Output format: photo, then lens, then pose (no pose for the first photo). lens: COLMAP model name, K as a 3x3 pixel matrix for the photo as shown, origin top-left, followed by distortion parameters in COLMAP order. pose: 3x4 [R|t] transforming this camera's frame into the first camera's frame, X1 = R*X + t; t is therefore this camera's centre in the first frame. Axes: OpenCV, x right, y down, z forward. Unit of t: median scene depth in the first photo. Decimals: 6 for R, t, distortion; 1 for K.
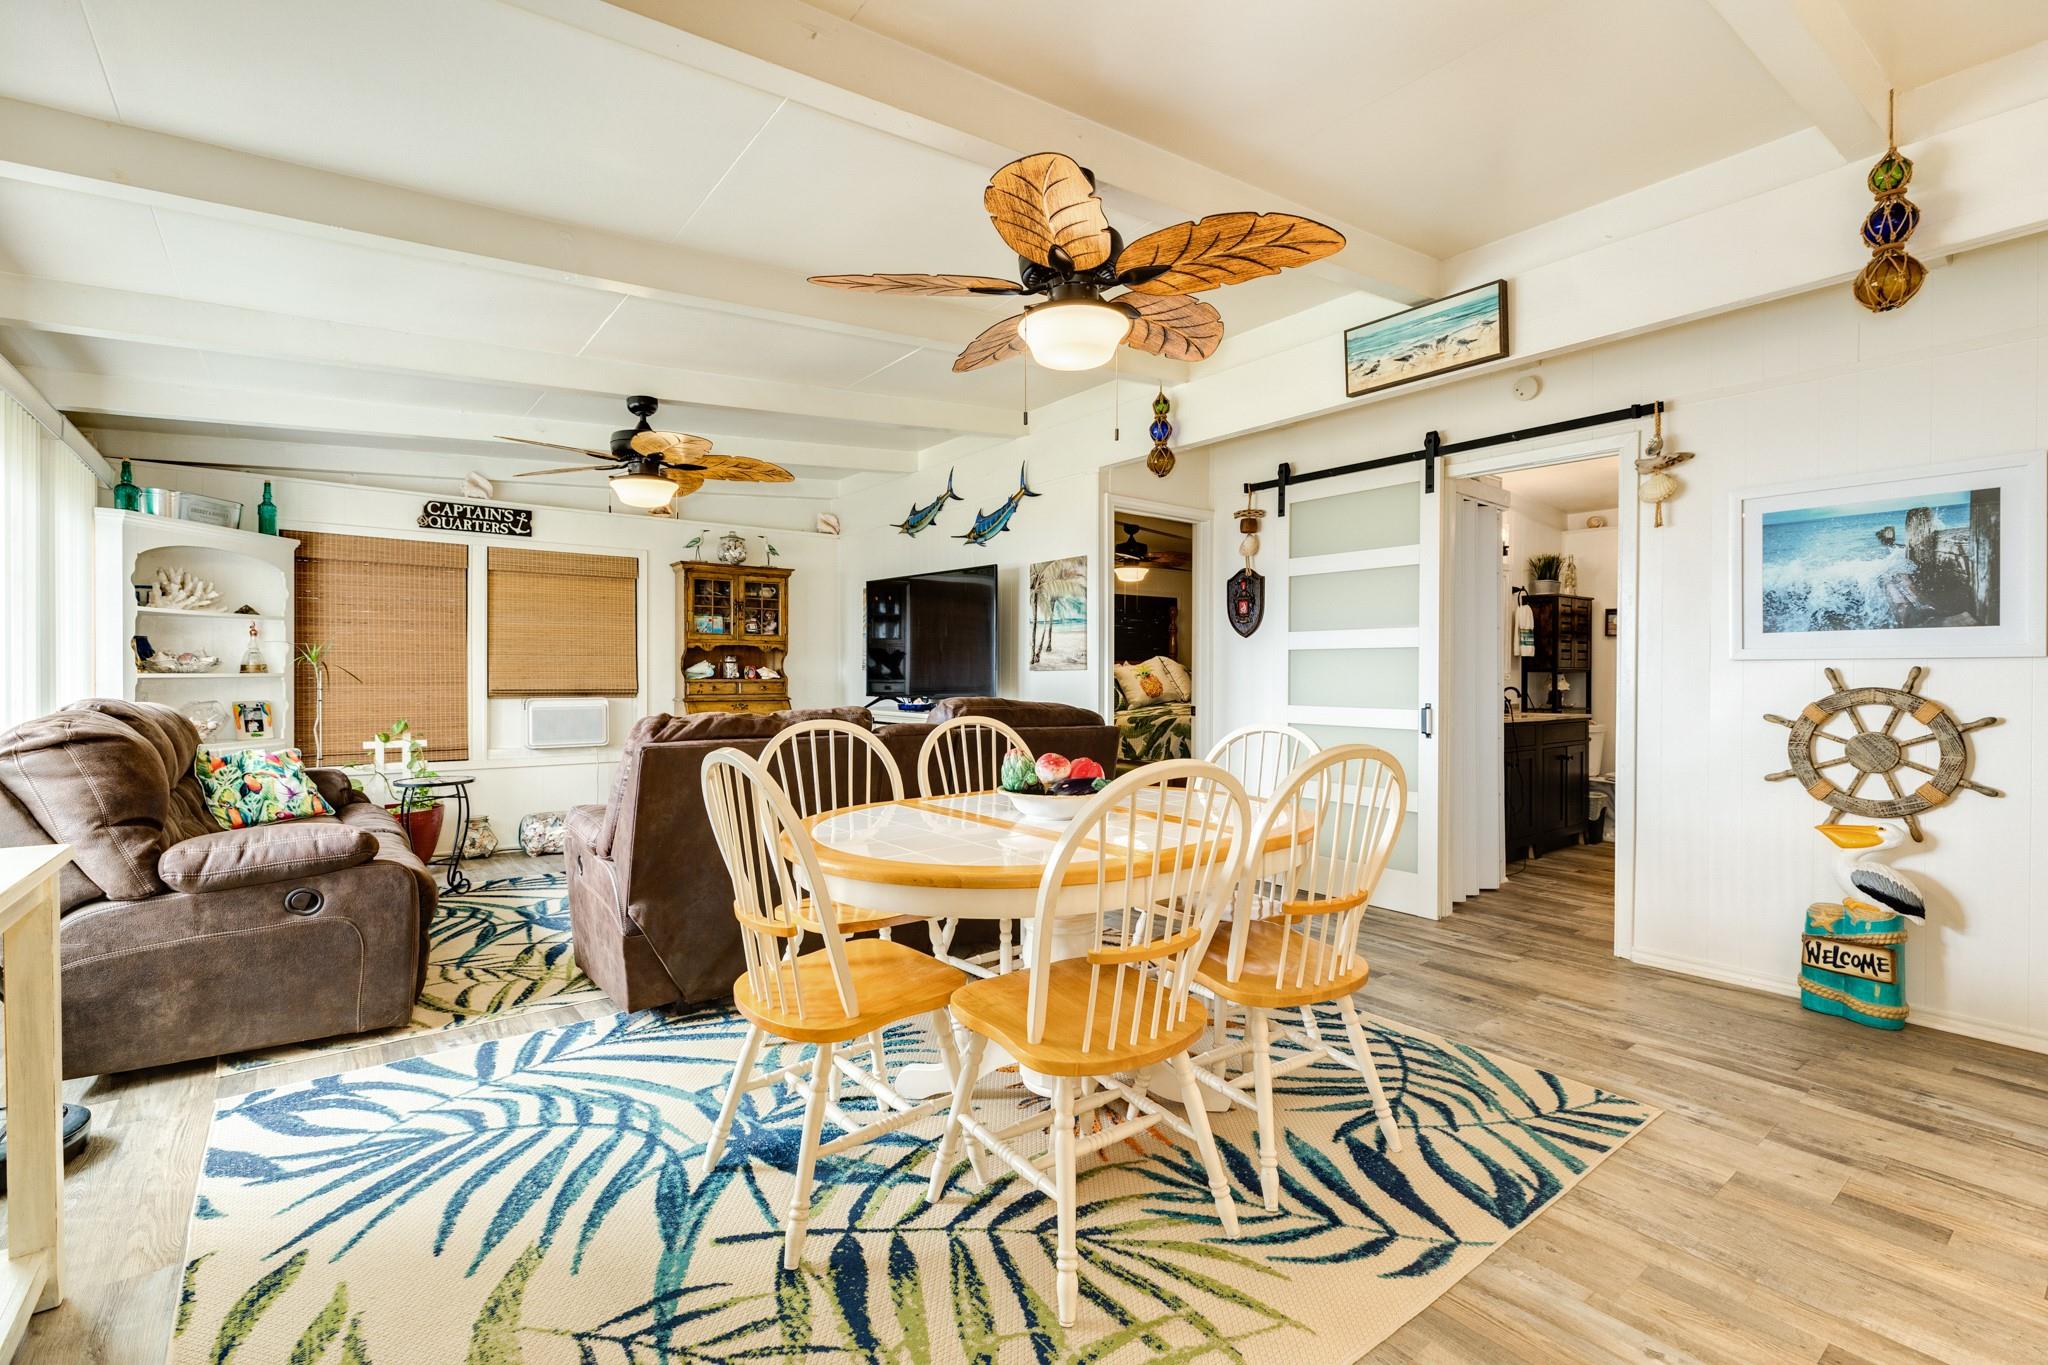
lens RADIAL K [[911.9, 0, 1016.8], [0, 911.9, 677.5], [0, 0, 1]] dist [0.001401, 0.000589]
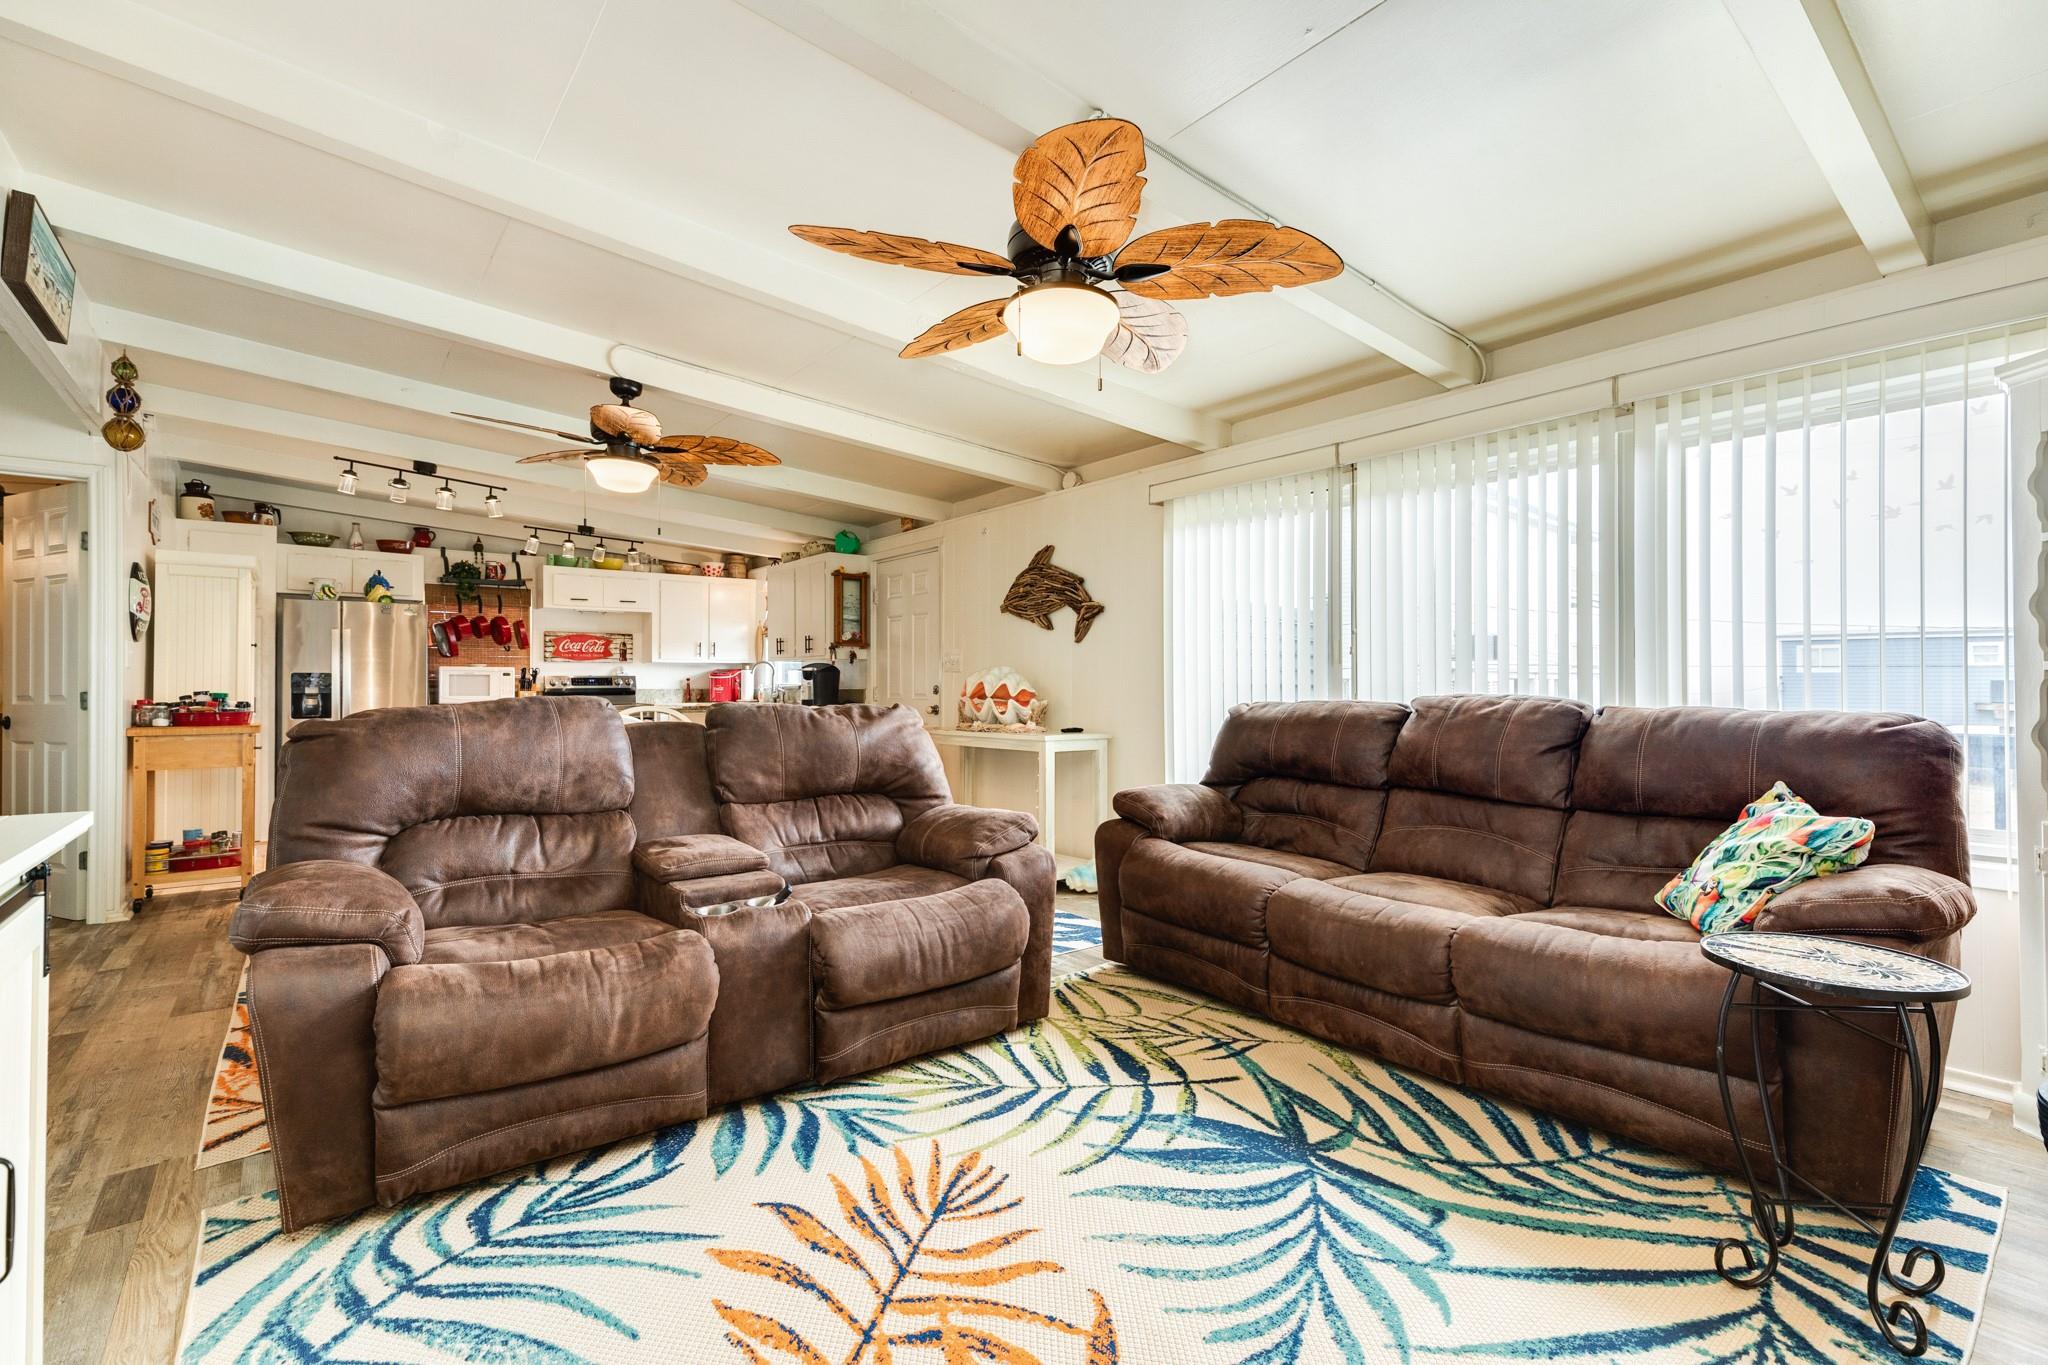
lens RADIAL K [[911.9, 0, 1024.2], [0, 911.9, 677.2], [0, 0, 1]] dist [0.001401, 0.000589]
pose [[-0.999830, -0.004690, -0.017827, 0.018478], [-0.004638, 0.999985, -0.002959, 0.014215], [0.017841, -0.002876, -0.999837, 2.068067]]
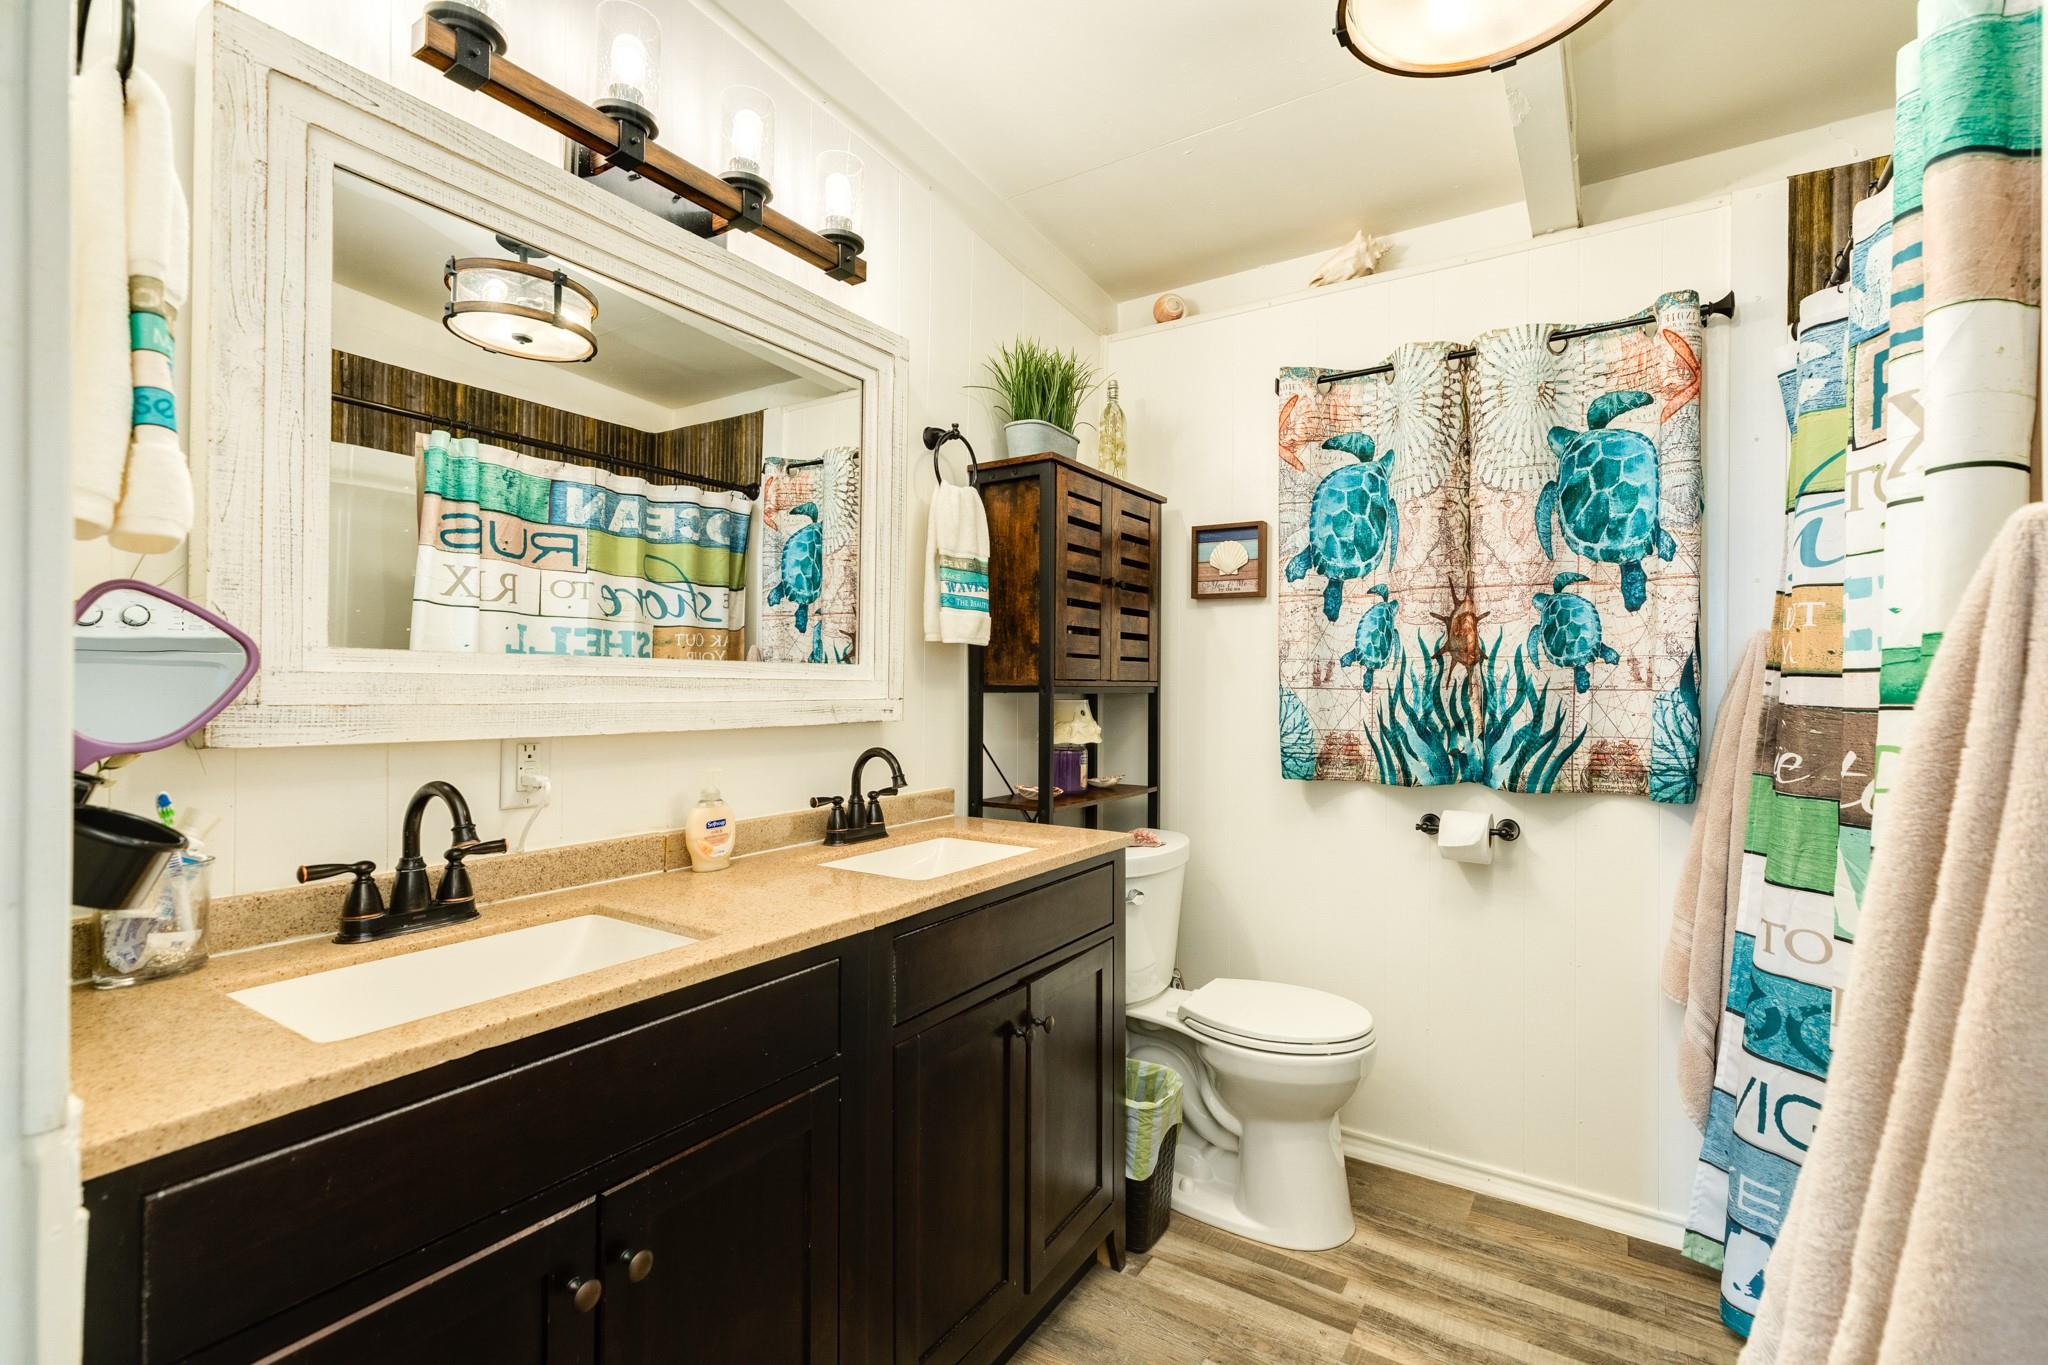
lens RADIAL K [[911.9, 0, 1024.0], [0, 911.9, 677.5], [0, 0, 1]] dist [0.001401, 0.000589]
pose [[0.944473, 0.006284, 0.328528, 0.856978], [-0.003210, 0.999946, -0.009897, -0.015436], [-0.328572, 0.008292, 0.944443, 1.253163]]
